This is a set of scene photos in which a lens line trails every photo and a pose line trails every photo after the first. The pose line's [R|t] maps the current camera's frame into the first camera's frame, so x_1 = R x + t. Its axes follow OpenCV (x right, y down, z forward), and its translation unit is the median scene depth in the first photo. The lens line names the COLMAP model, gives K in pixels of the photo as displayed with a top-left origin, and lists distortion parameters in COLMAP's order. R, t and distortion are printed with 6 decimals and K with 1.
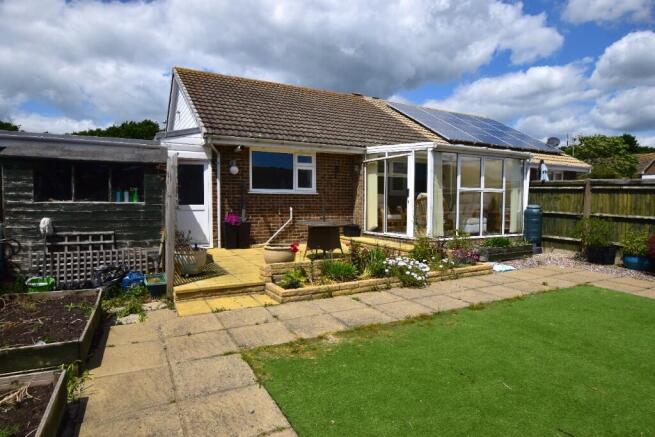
lens RADIAL K [[382.6, 0, 329.0], [0, 382.6, 216.1], [0, 0, 1]] dist [-0.005571, -0.000251]
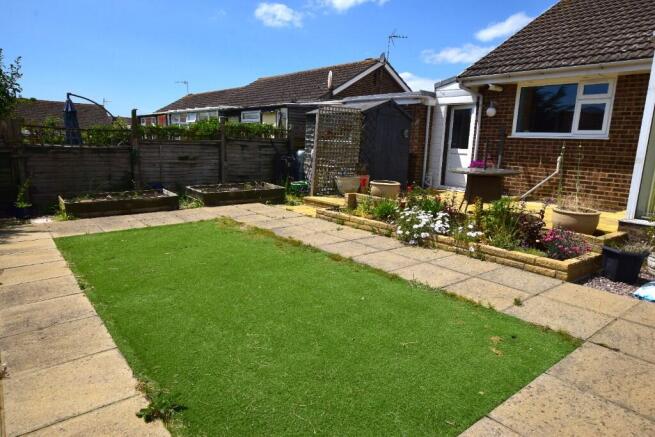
lens RADIAL K [[410.4, 0, 327.8], [0, 410.4, 219.7], [0, 0, 1]] dist [0.003719, 0.000882]
pose [[0.198526, 0.187497, -0.961994, 0.655773], [-0.078299, 0.981428, 0.175127, -0.006835], [0.976963, 0.040556, 0.209520, 0.397042]]
